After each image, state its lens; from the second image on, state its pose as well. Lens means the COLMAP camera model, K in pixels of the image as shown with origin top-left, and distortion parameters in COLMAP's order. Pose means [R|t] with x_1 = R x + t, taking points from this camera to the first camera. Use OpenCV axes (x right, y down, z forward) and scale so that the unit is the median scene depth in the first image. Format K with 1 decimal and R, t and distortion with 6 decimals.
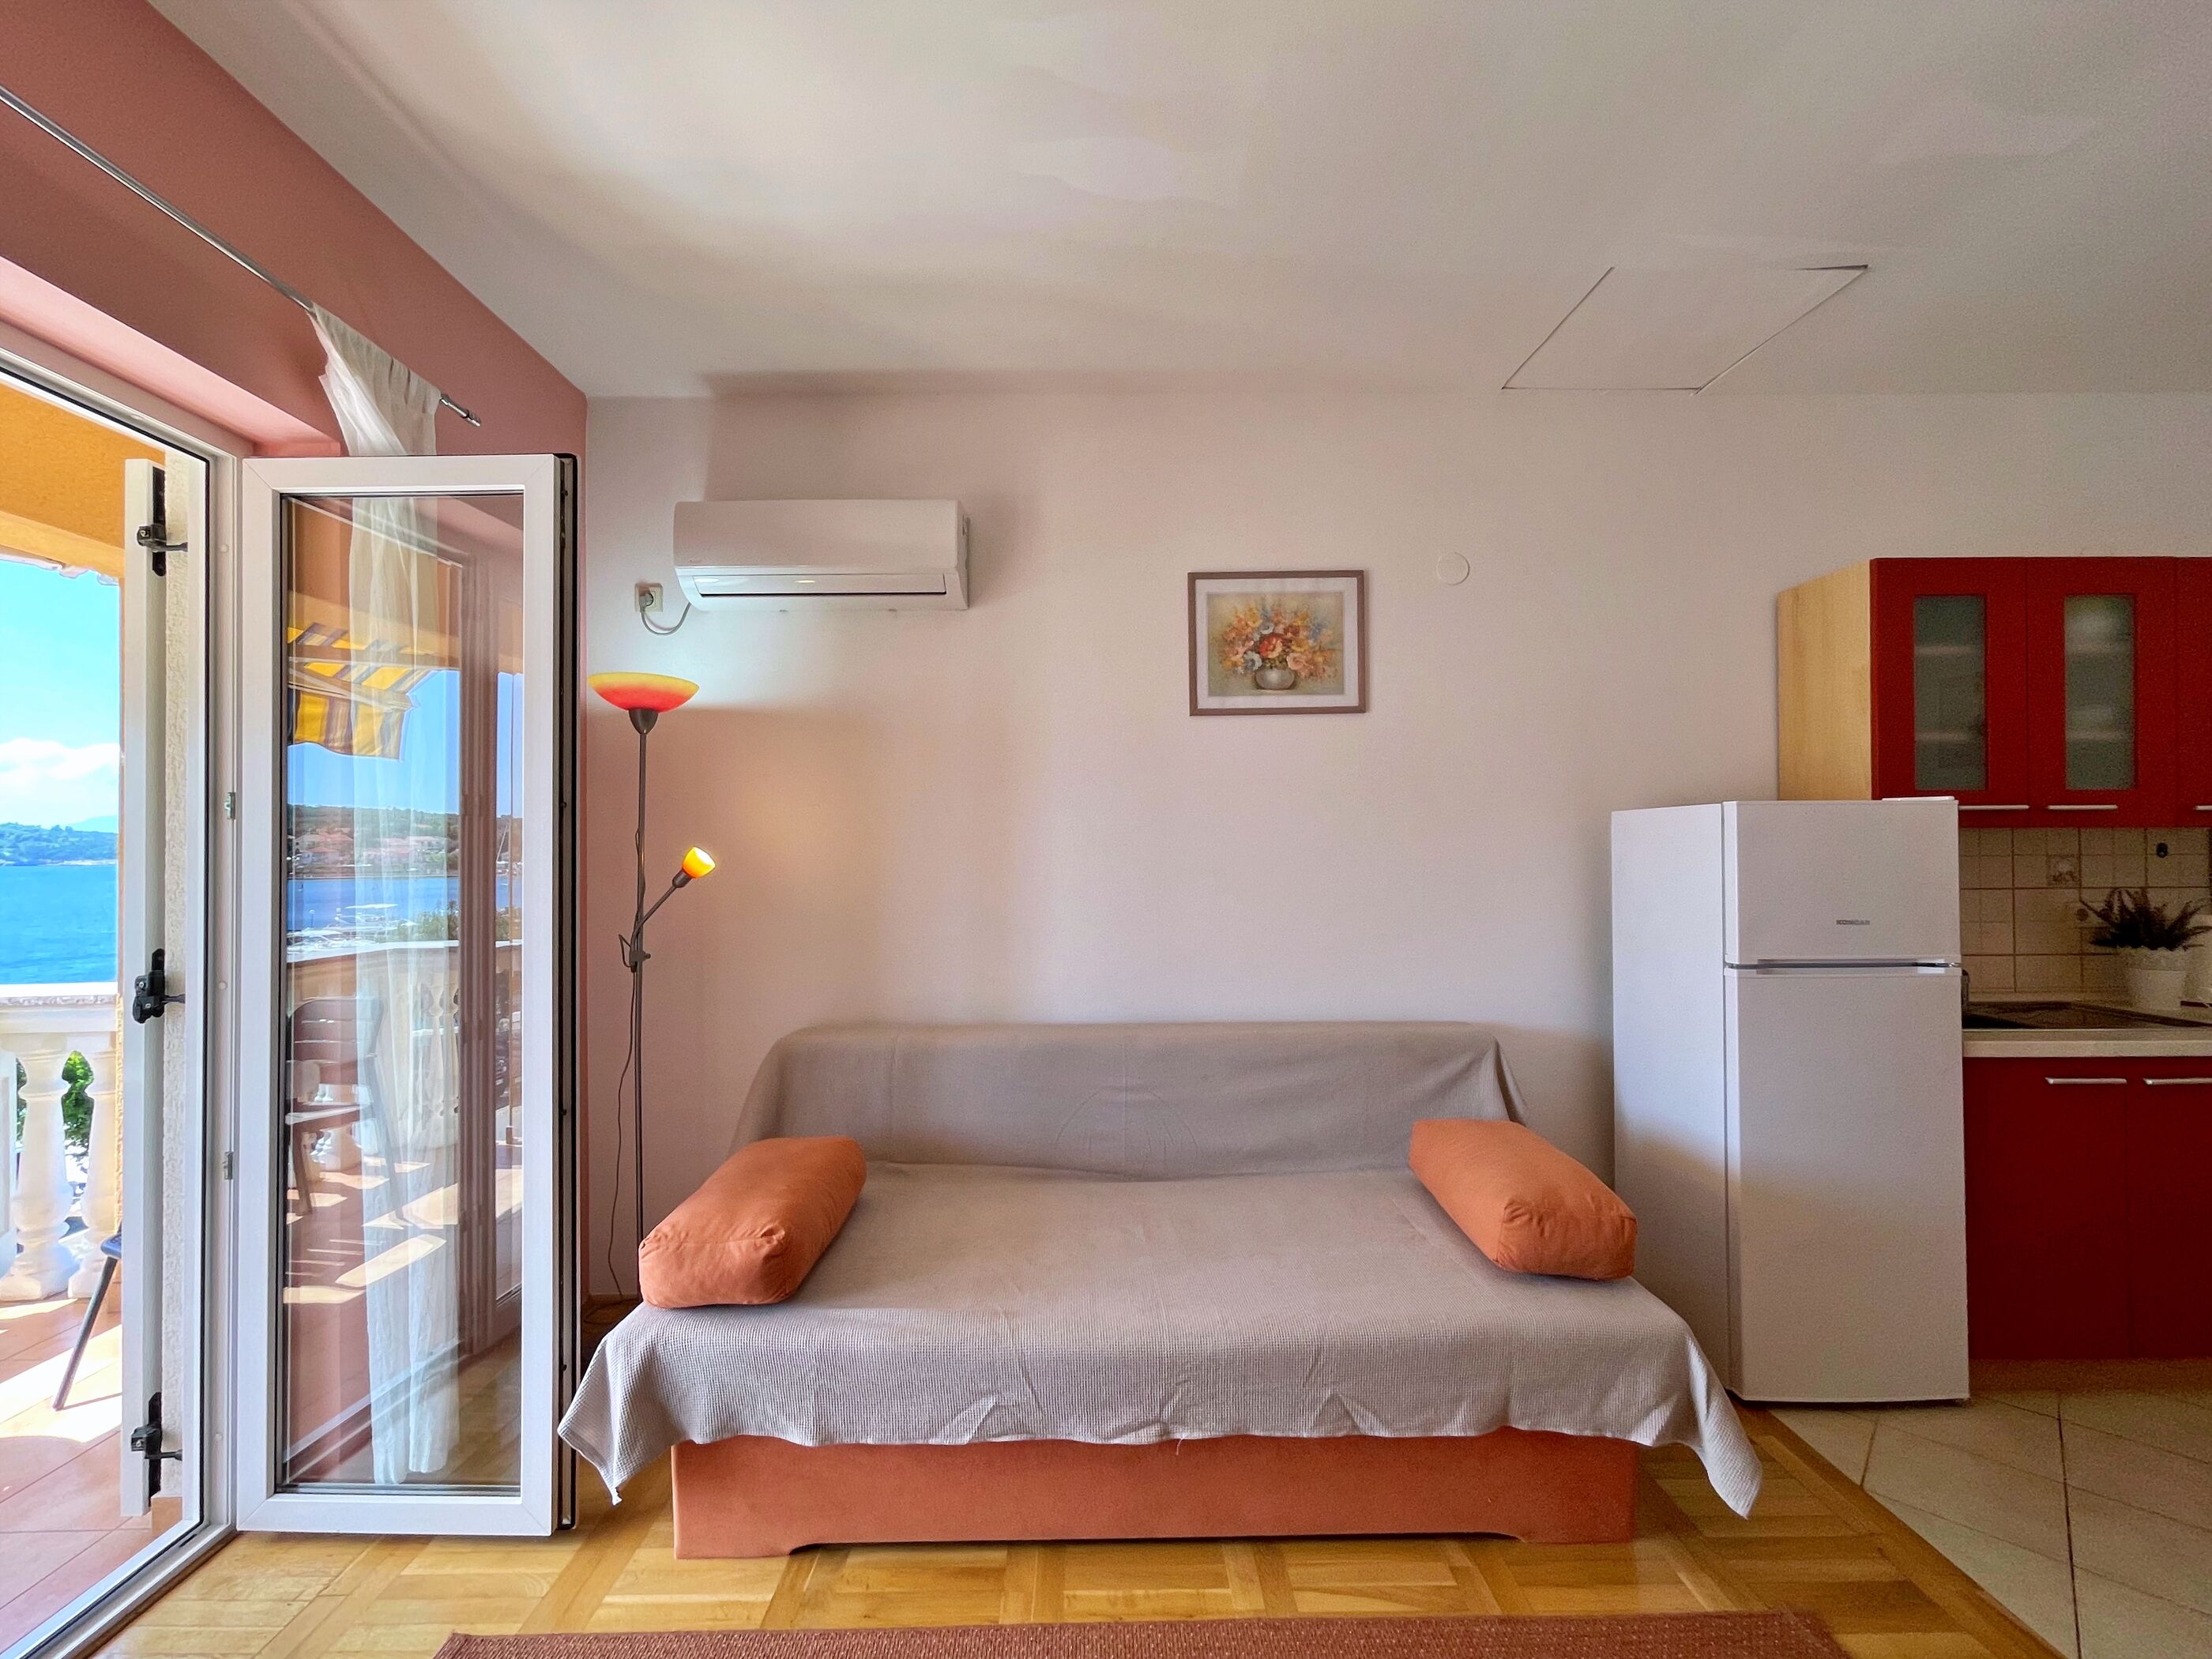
lens RADIAL K [[917.0, 0, 1098.8], [0, 917.0, 845.6], [0, 0, 1]] dist [0.000903, -0.000572]
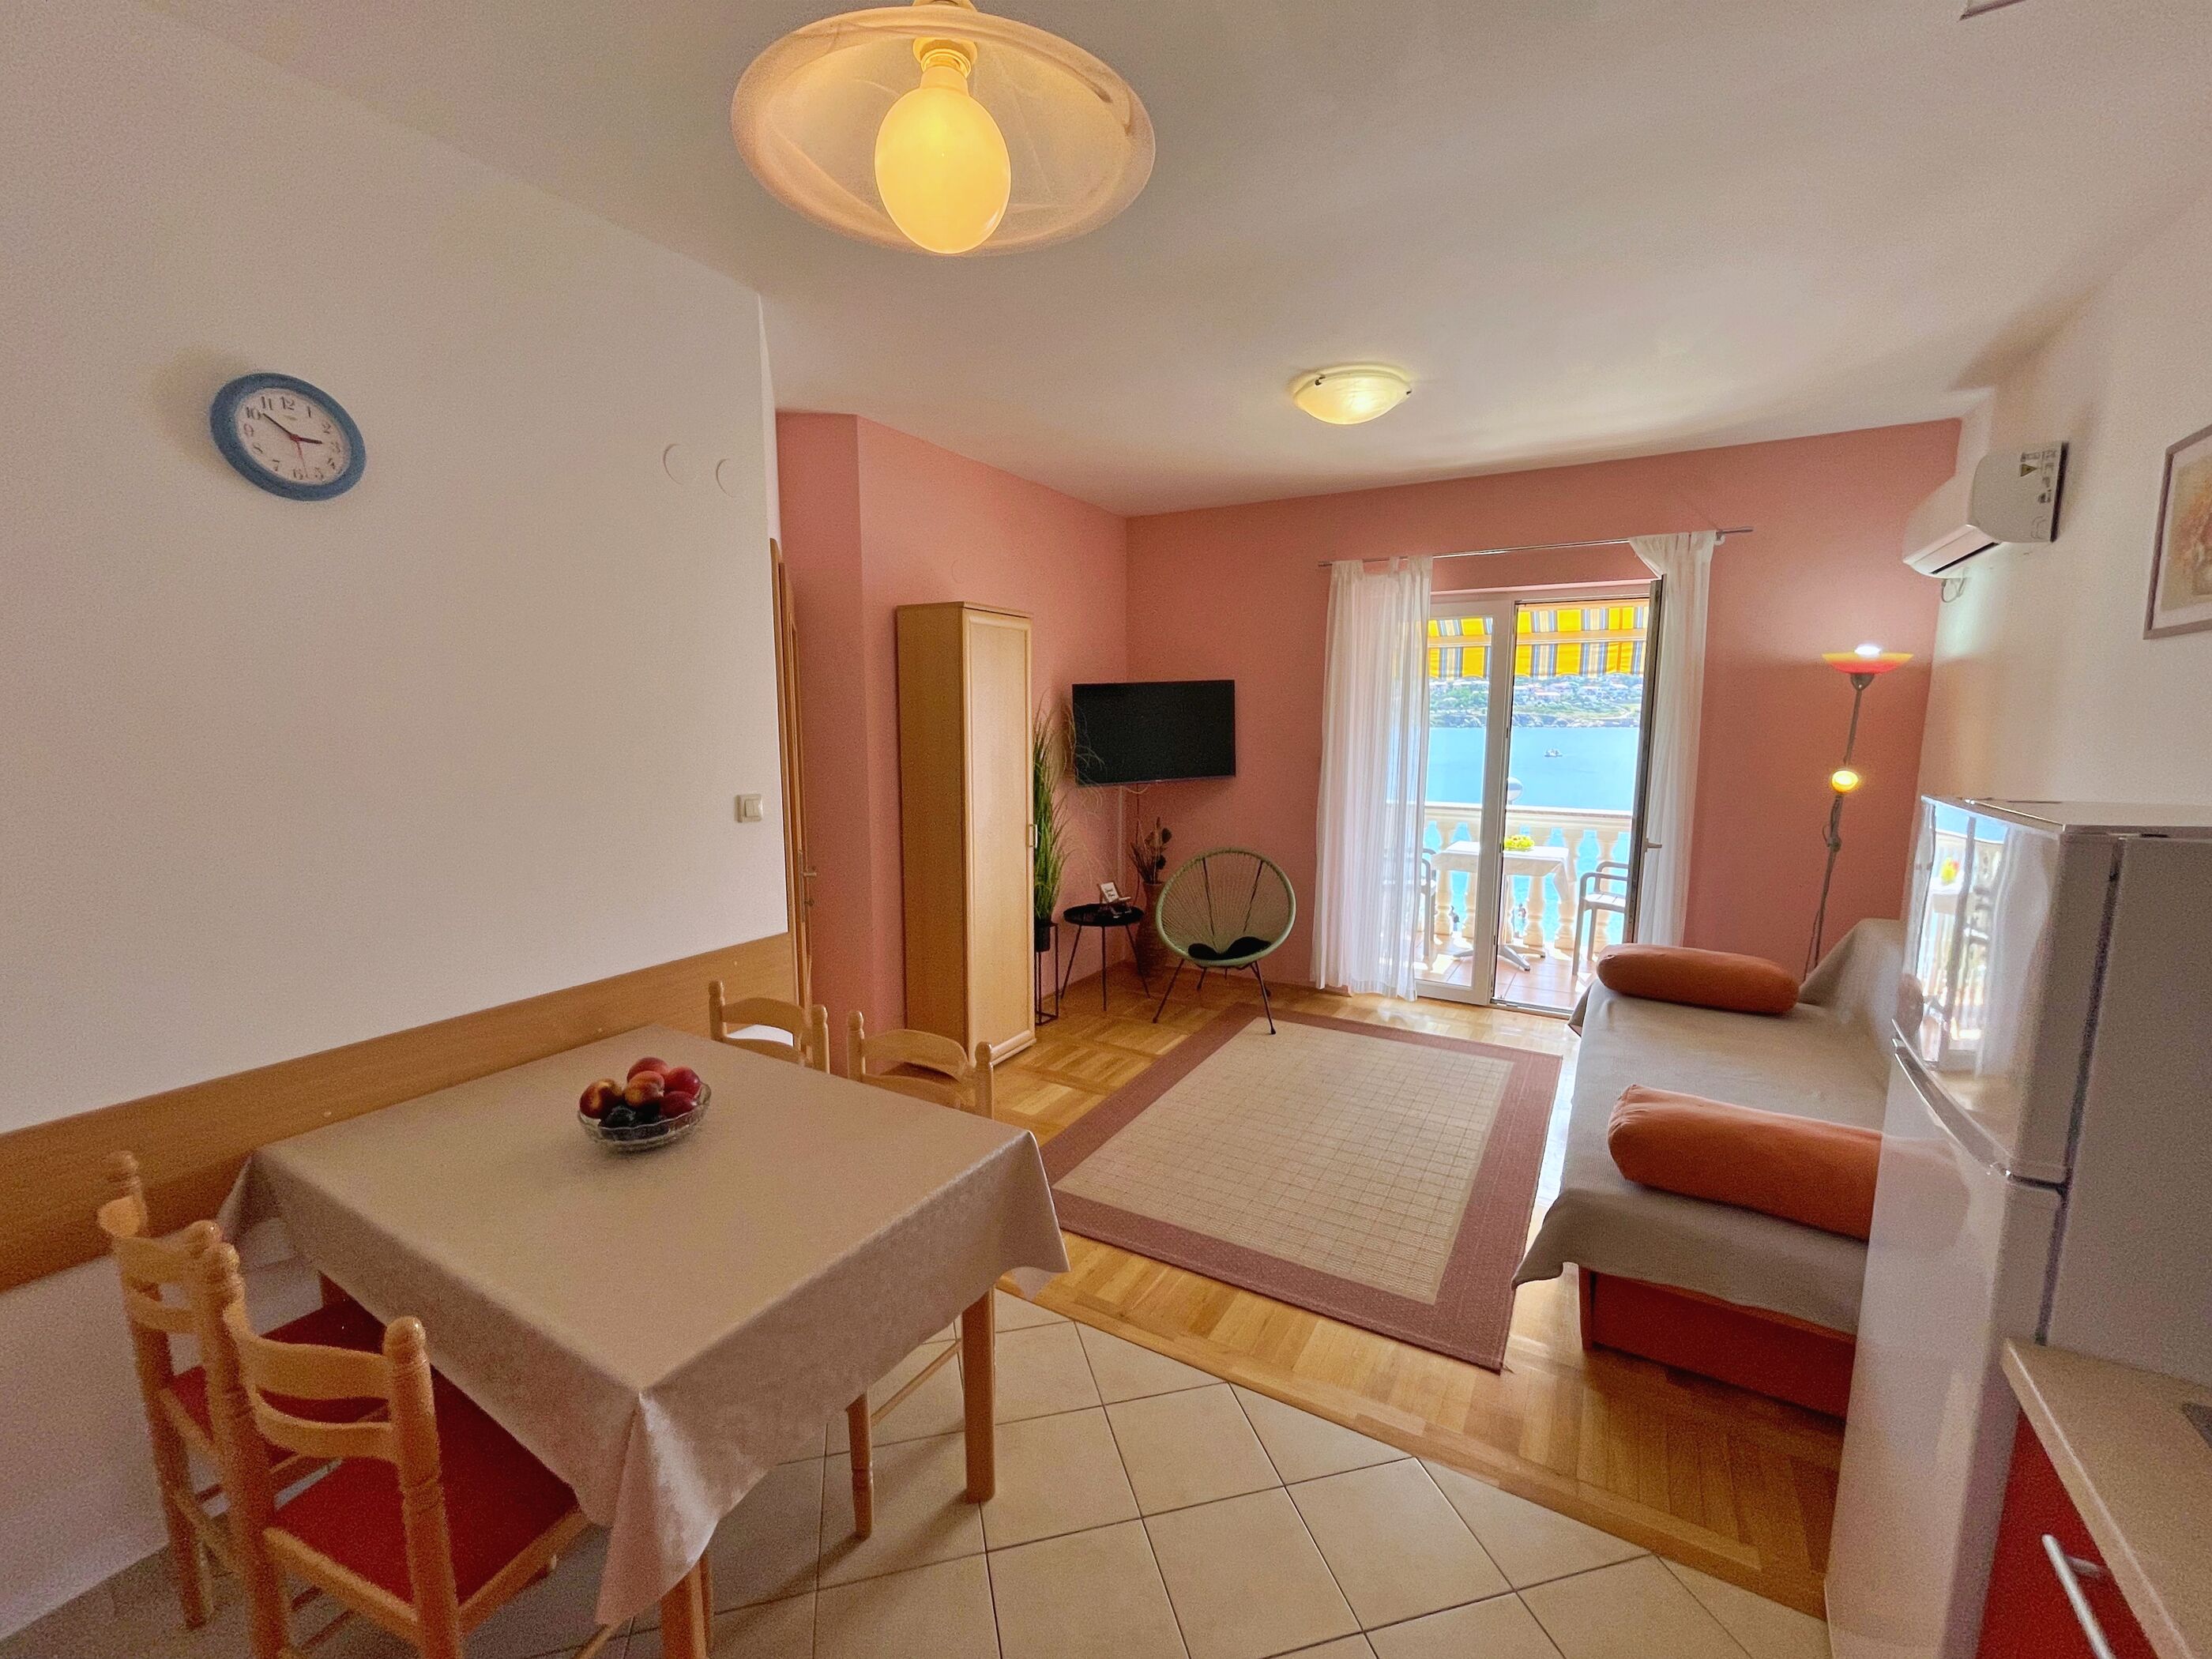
lens RADIAL K [[908.9, 0, 1077.7], [0, 908.9, 833.0], [0, 0, 1]] dist [-0.001001, -0.000316]
pose [[-0.508294, 0.110888, -0.854015, 1.350699], [-0.009117, 0.990927, 0.134092, -0.078874], [0.861136, 0.075944, -0.502671, 0.667871]]
